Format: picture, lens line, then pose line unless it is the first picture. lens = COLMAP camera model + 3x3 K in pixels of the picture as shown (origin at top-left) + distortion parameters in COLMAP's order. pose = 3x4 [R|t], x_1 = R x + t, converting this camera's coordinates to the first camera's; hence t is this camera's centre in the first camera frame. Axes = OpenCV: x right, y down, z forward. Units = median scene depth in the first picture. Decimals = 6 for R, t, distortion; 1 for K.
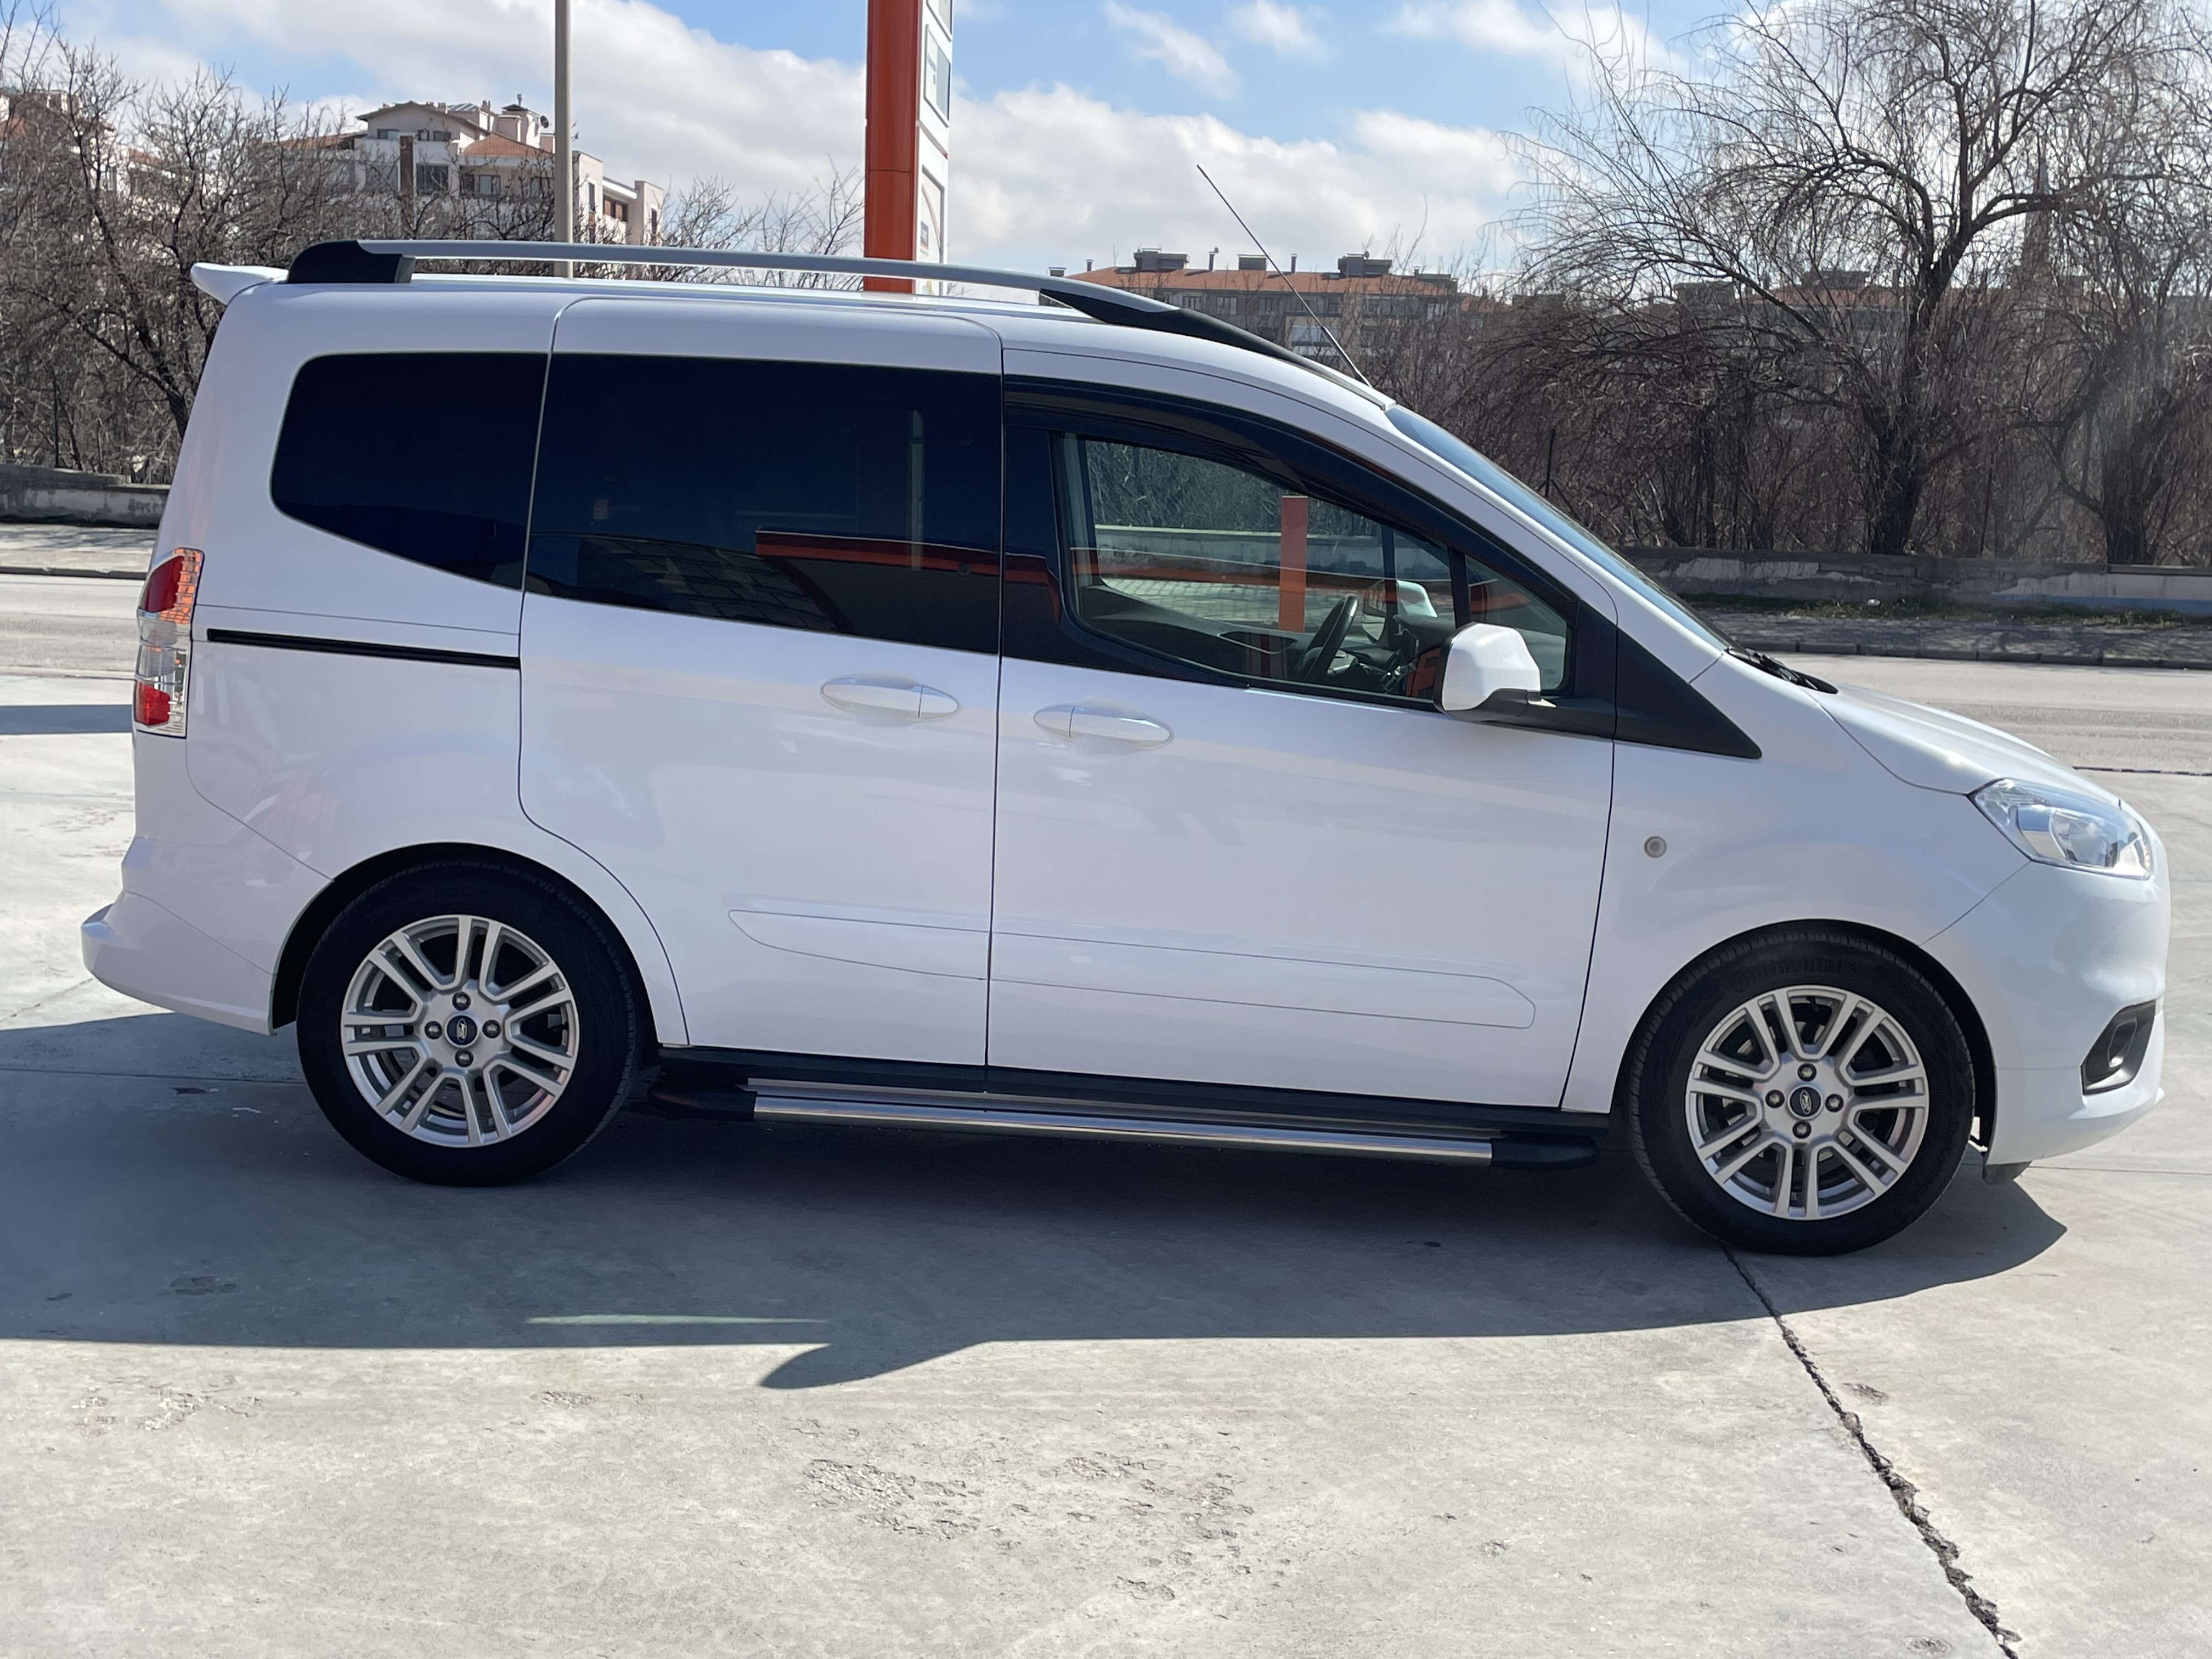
lens RADIAL K [[2448.0, 0, 1135.8], [0, 2448.0, 826.4], [0, 0, 1]] dist [0.069996, -0.015058]
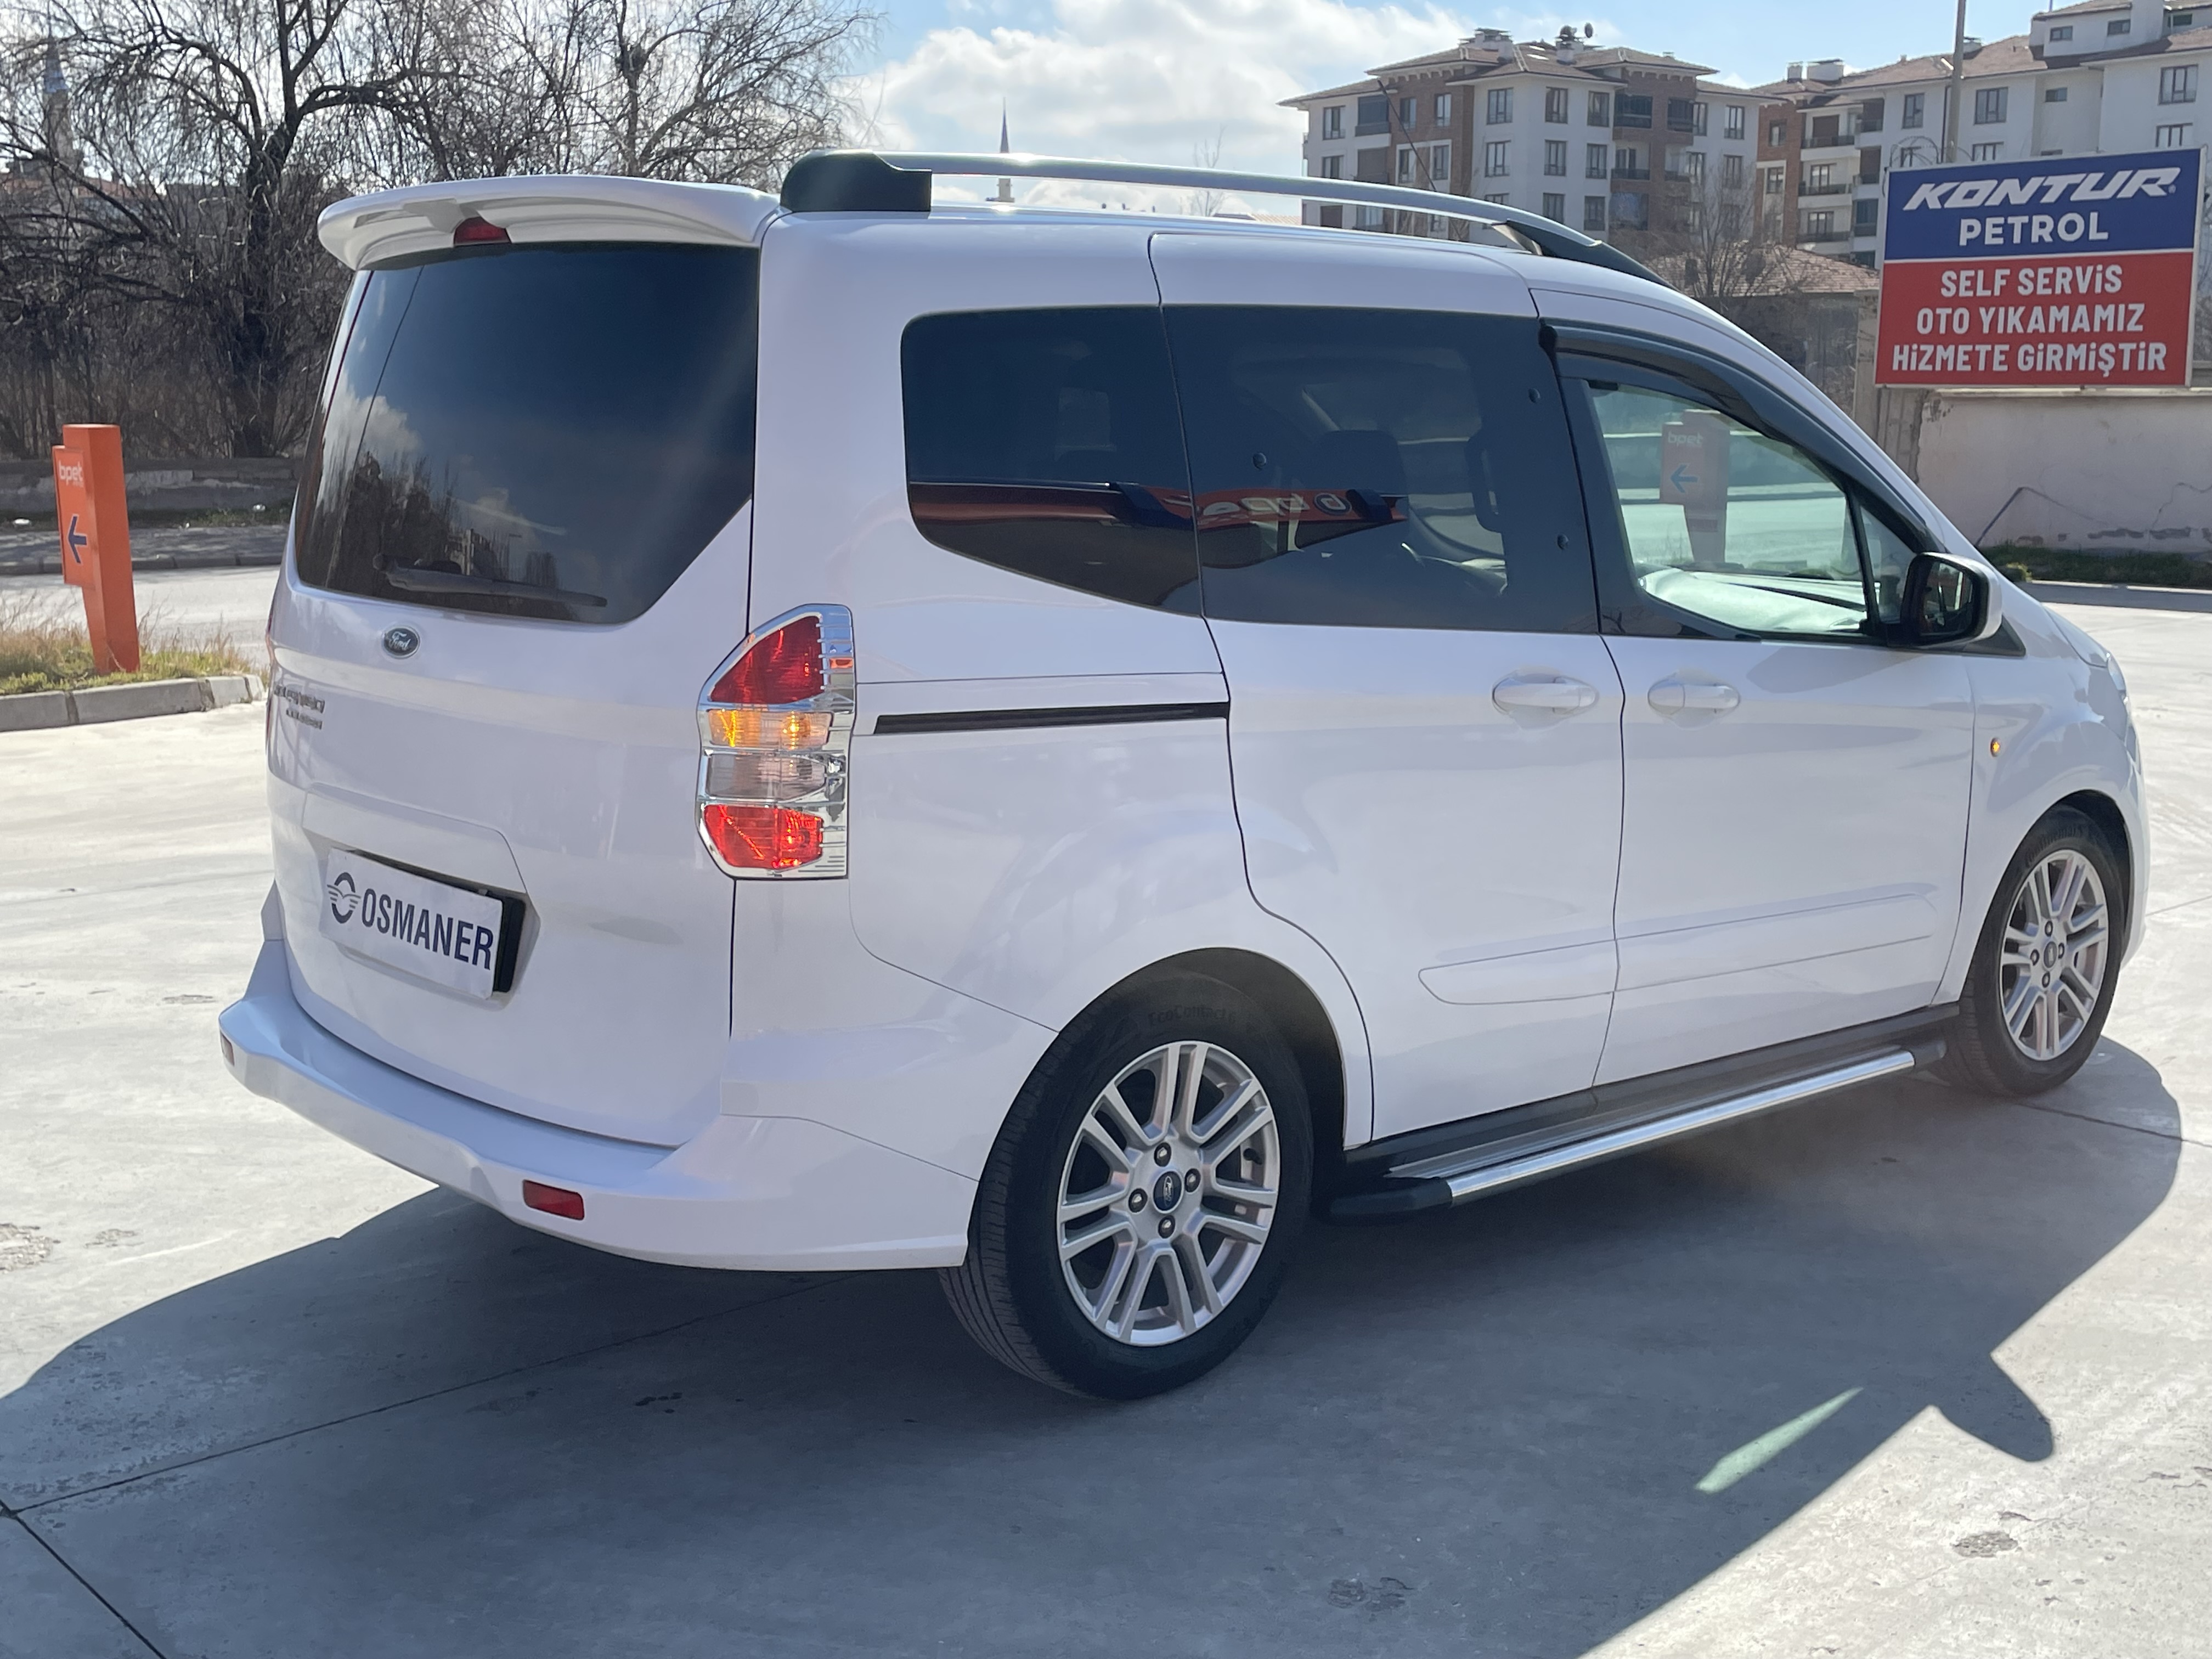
lens RADIAL K [[2468.8, 0, 1097.4], [0, 2468.8, 779.9], [0, 0, 1]] dist [0.105202, -0.157202]
pose [[0.733766, -0.142701, 0.664246, -0.794965], [0.126680, 0.989284, 0.072591, -0.104823], [-0.667487, 0.030882, 0.743981, 0.439615]]
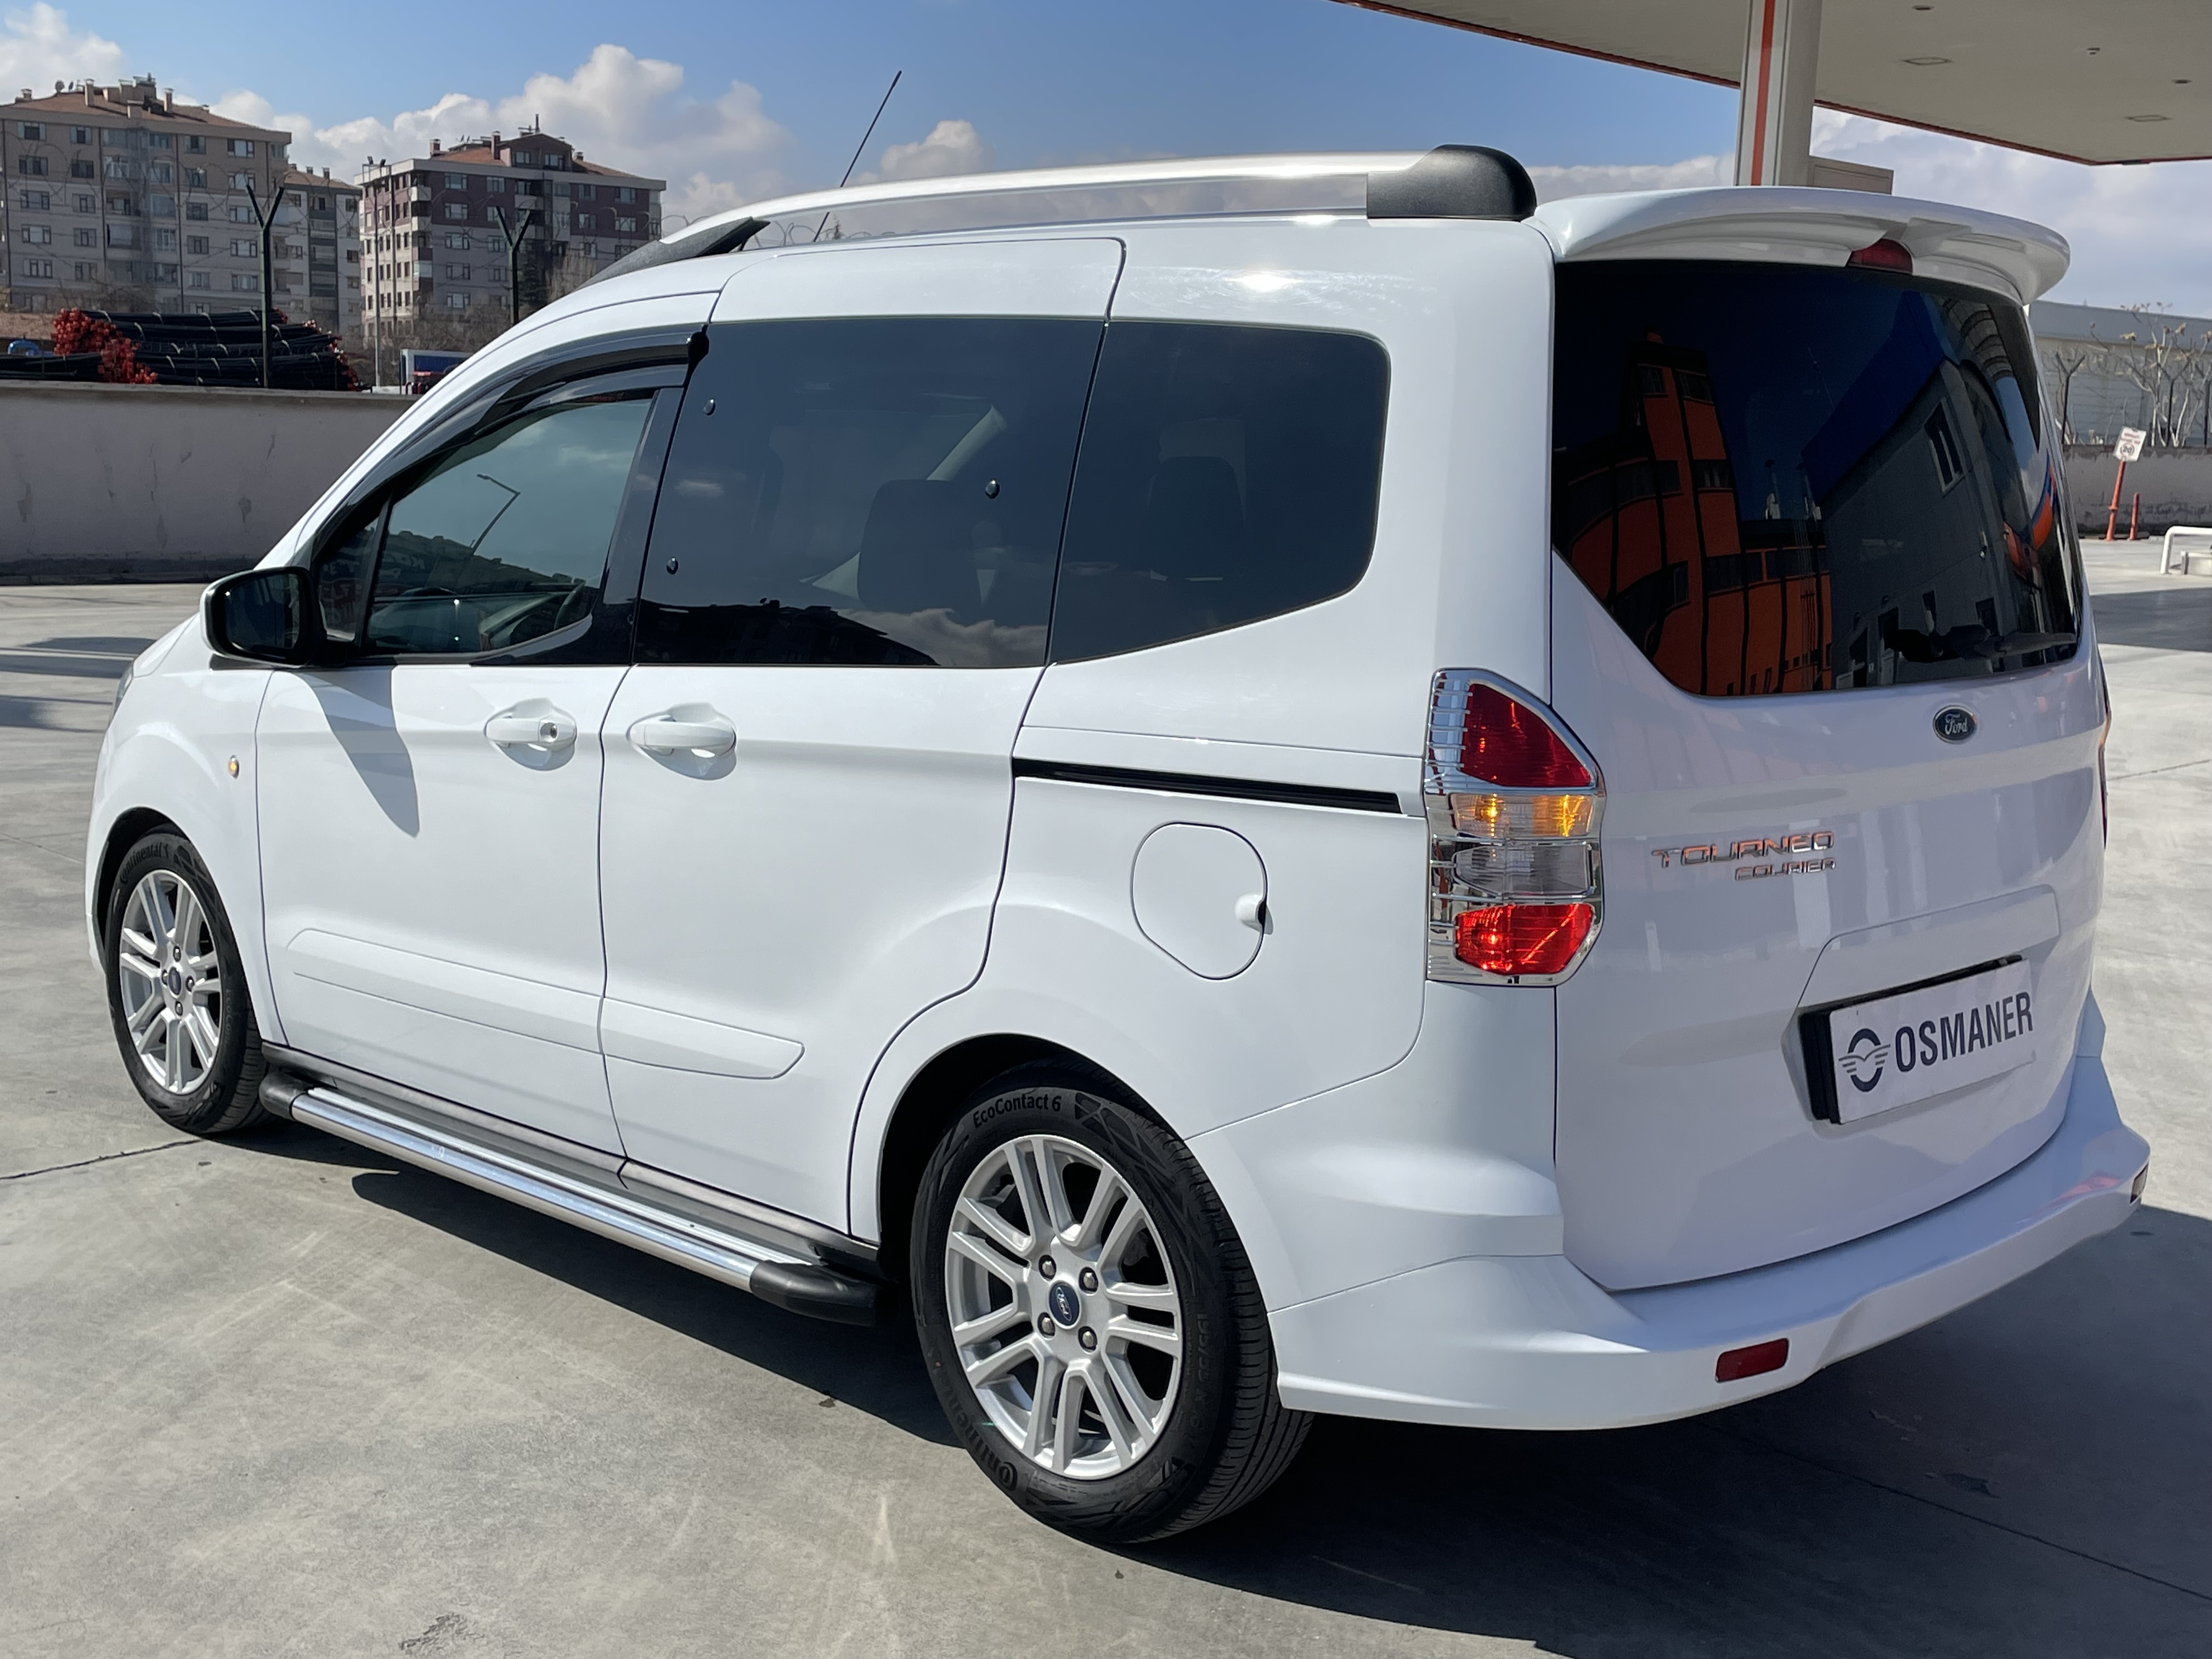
lens RADIAL K [[2482.6, 0, 1121.1], [0, 2482.6, 826.6], [0, 0, 1]] dist [0.117540, -0.207529]
pose [[-0.721900, -0.170306, 0.670714, -0.733906], [0.043109, 0.956292, 0.289218, -0.301994], [-0.690654, 0.237700, -0.683005, 1.804220]]
